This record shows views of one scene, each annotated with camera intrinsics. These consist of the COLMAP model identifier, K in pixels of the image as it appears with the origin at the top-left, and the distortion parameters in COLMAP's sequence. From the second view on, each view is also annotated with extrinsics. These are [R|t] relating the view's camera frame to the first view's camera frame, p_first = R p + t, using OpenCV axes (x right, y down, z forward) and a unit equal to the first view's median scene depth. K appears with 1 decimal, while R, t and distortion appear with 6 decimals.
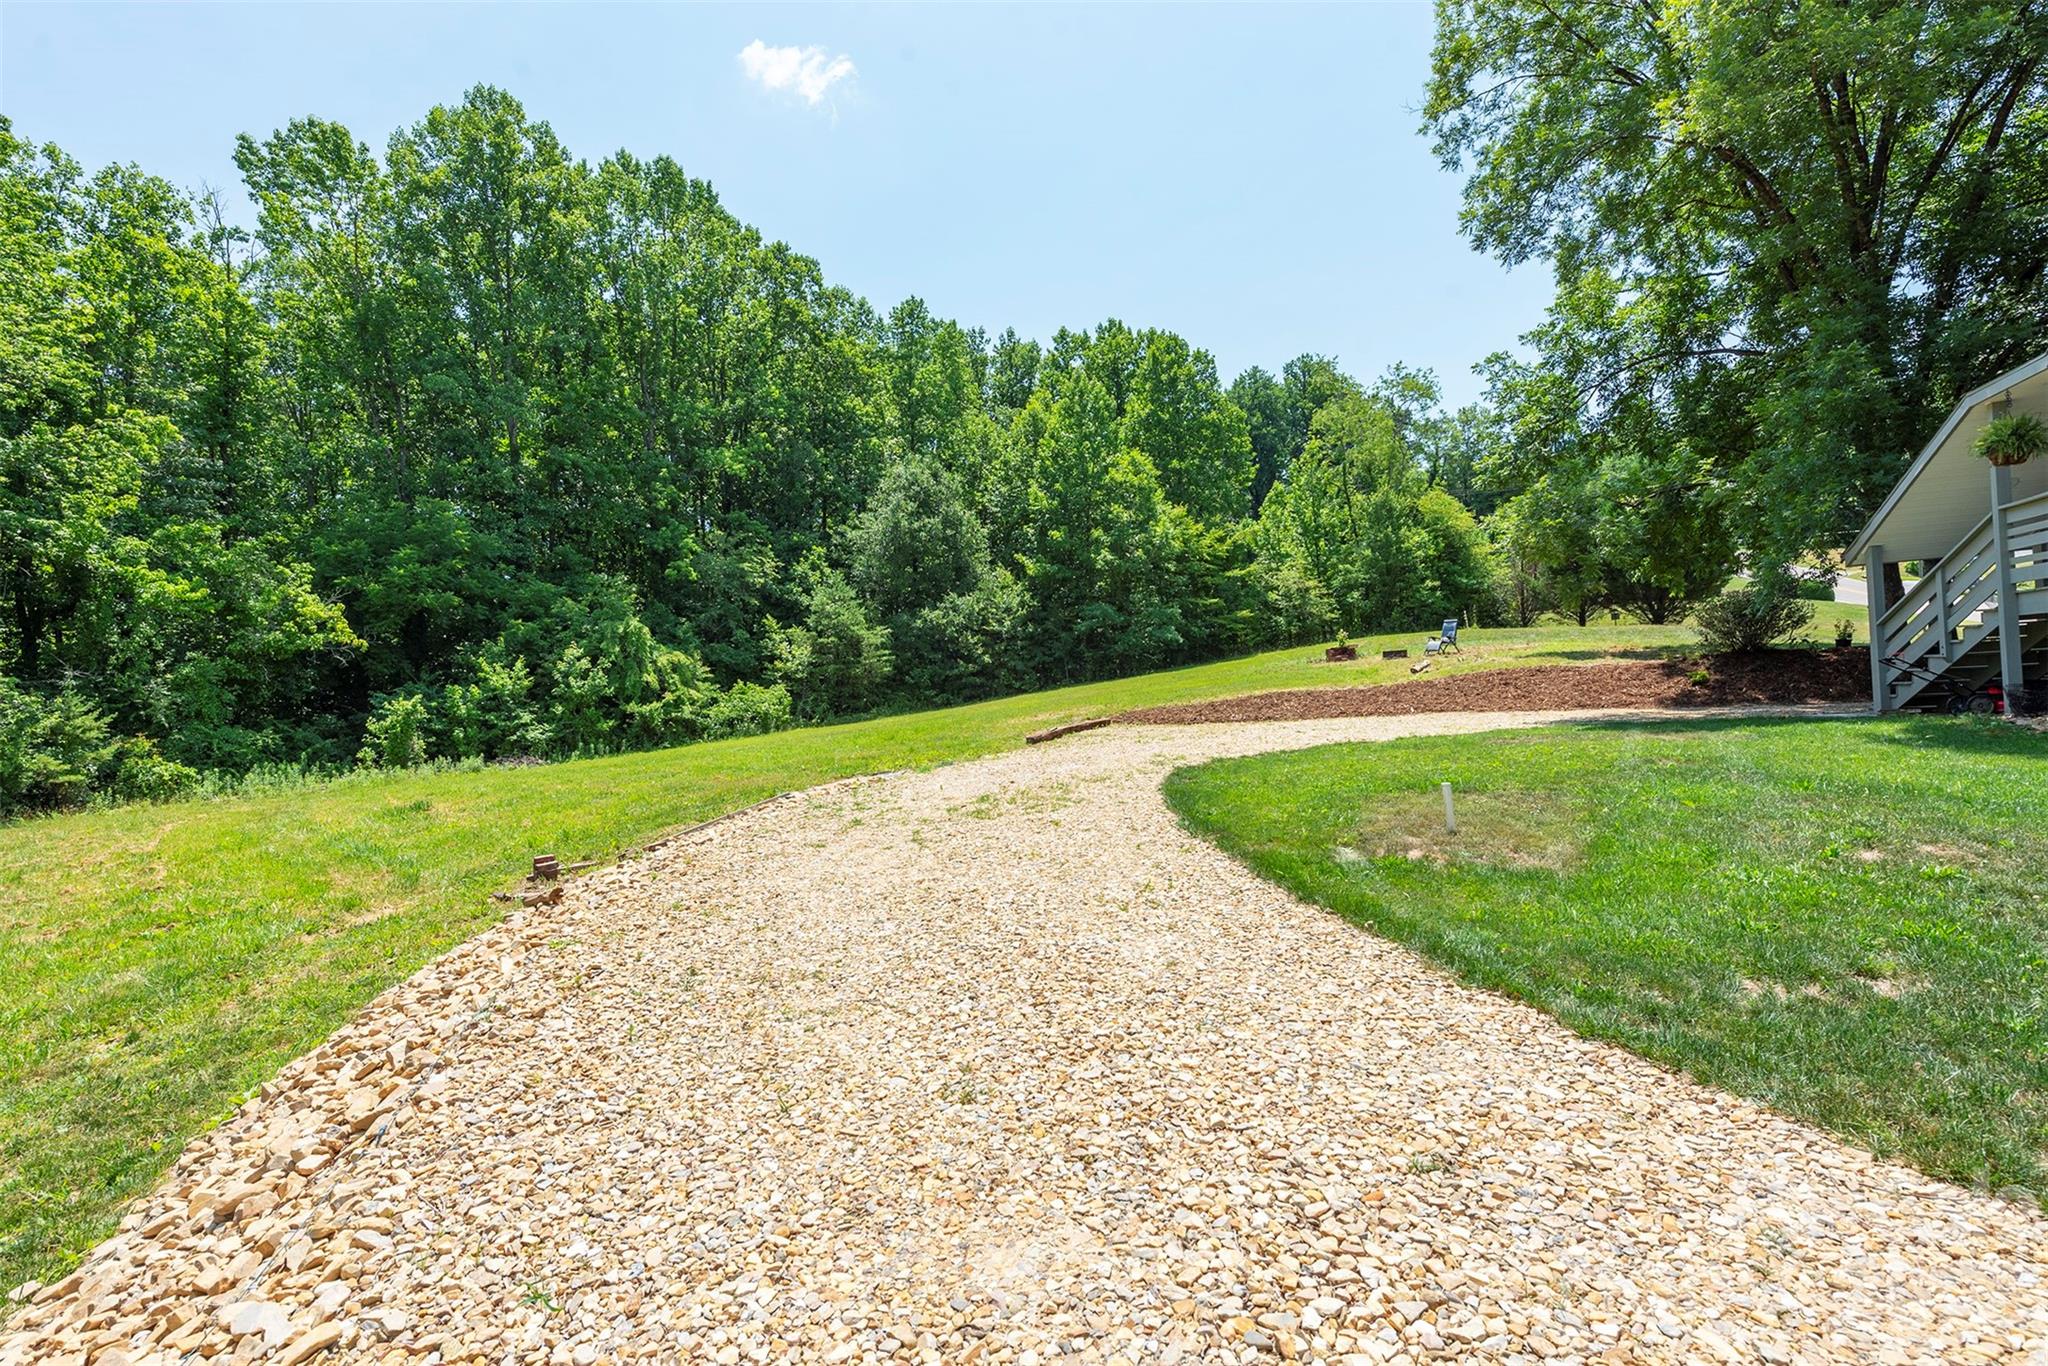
lens RADIAL K [[949.8, 0, 1024.0], [0, 949.8, 683.0], [0, 0, 1]] dist [0.001102, -0.001174]
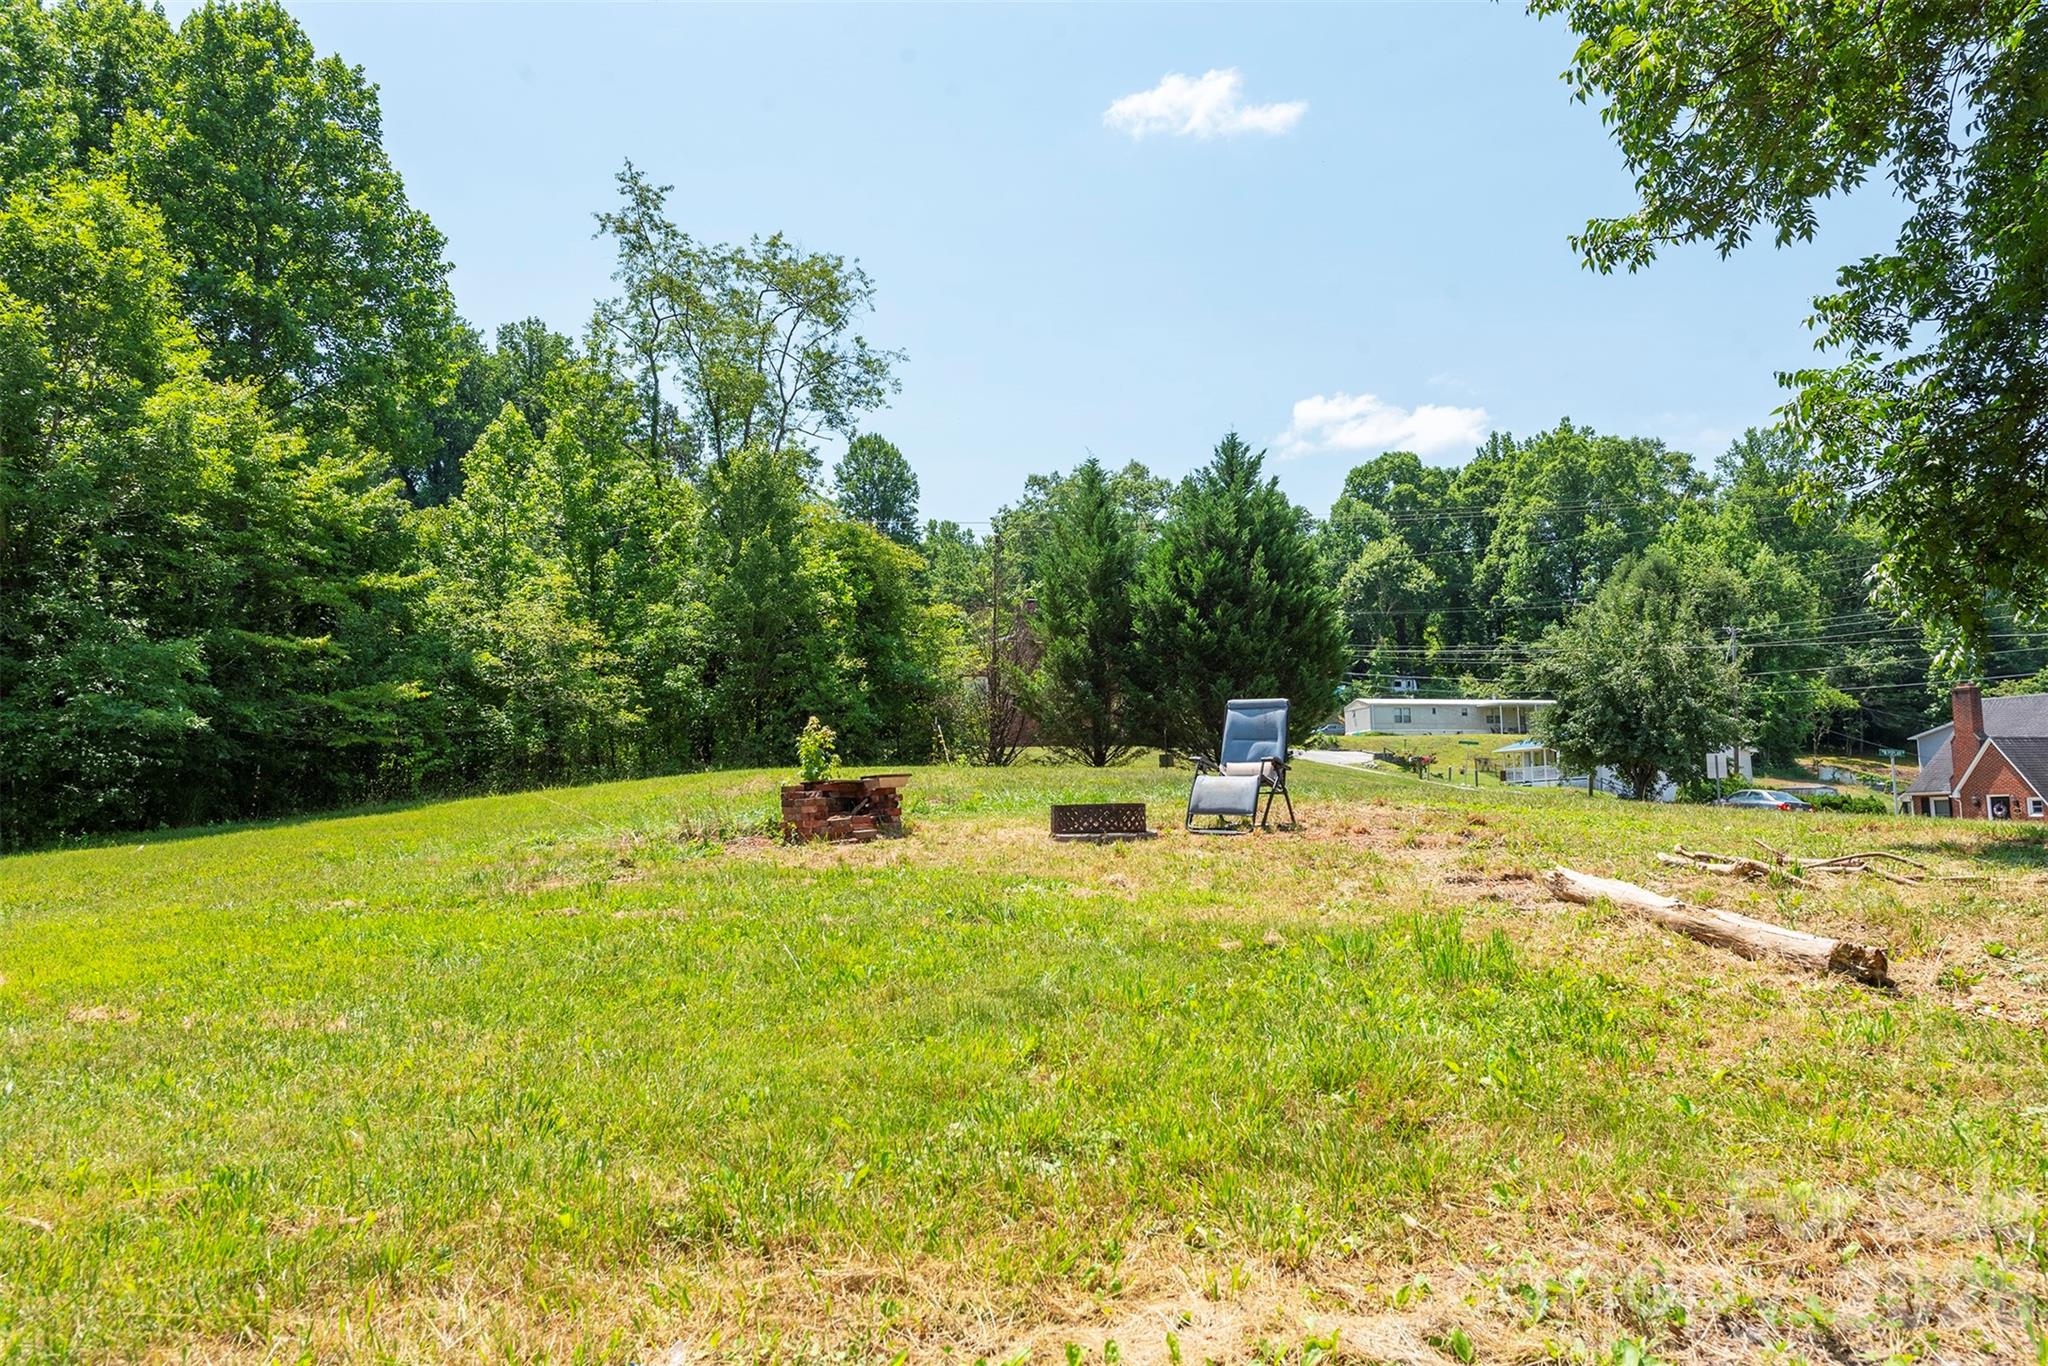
lens RADIAL K [[1322.6, 0, 1024.0], [0, 1322.6, 683.0], [0, 0, 1]] dist [0.001424, 0.000715]
pose [[0.778578, 0.100936, 0.619378, 0.095388], [-0.022198, 0.990792, -0.133560, -0.011429], [-0.627155, 0.090238, 0.773649, 0.432071]]
